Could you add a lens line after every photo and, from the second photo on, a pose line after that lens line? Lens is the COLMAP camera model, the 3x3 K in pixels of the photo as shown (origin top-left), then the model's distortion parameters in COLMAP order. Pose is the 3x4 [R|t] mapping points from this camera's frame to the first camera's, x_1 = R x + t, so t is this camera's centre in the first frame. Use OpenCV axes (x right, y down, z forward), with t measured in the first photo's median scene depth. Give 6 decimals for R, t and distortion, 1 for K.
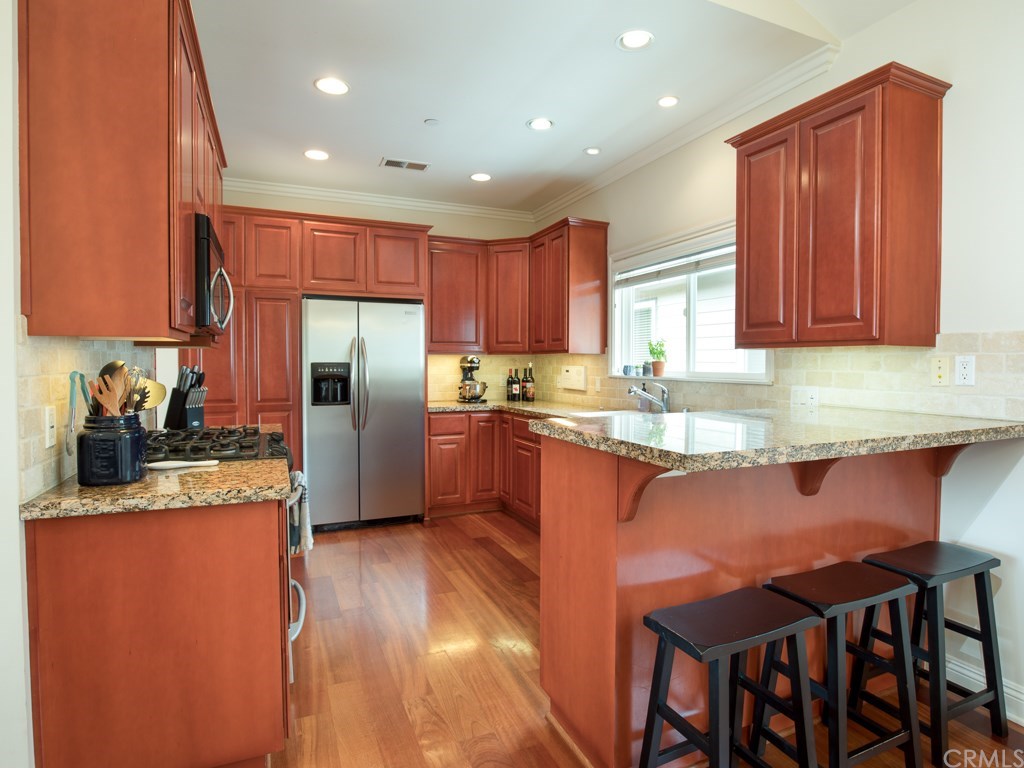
lens RADIAL K [[565.8, 0, 543.7], [0, 565.8, 381.8], [0, 0, 1]] dist [-0.040630, 0.006382]
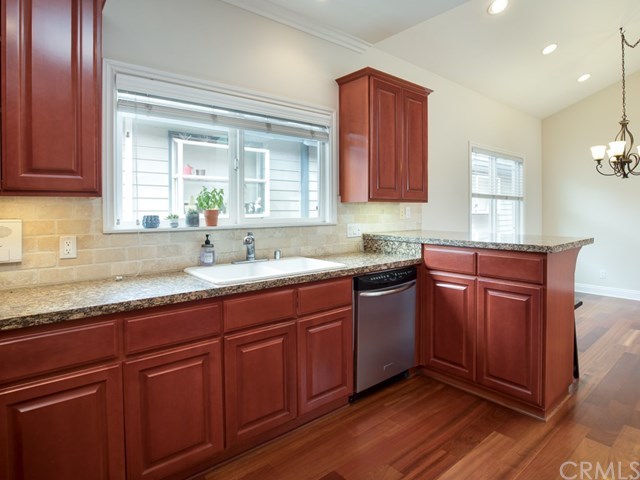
lens RADIAL K [[384.9, 0, 319.1], [0, 384.9, 217.3], [0, 0, 1]] dist [-0.048135, -0.002048]
pose [[-0.267747, -0.023772, 0.963196, -0.867025], [0.034016, 0.998839, 0.034107, -0.074727], [-0.962889, 0.041896, -0.266627, 1.867641]]
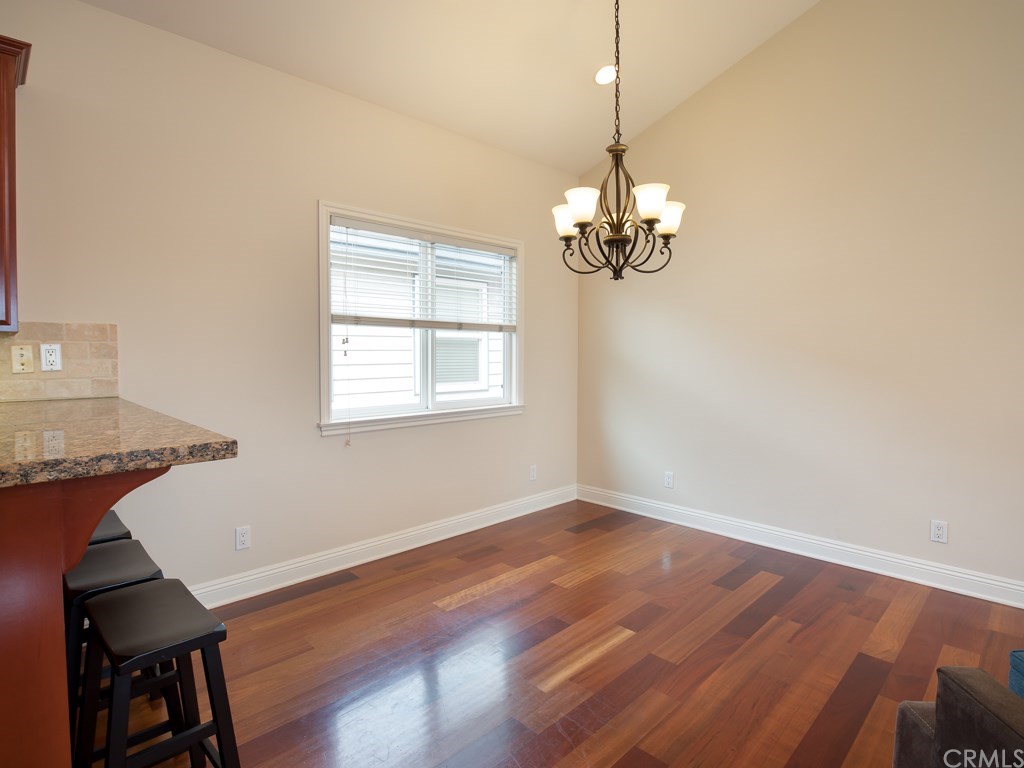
lens RADIAL K [[564.6, 0, 502.0], [0, 564.6, 375.6], [0, 0, 1]] dist [0.004482, 0.000663]
pose [[-0.337339, -0.049609, 0.940075, -0.560930], [0.027691, 0.997655, 0.062585, -0.028831], [-0.940976, 0.047144, -0.335174, 0.527269]]
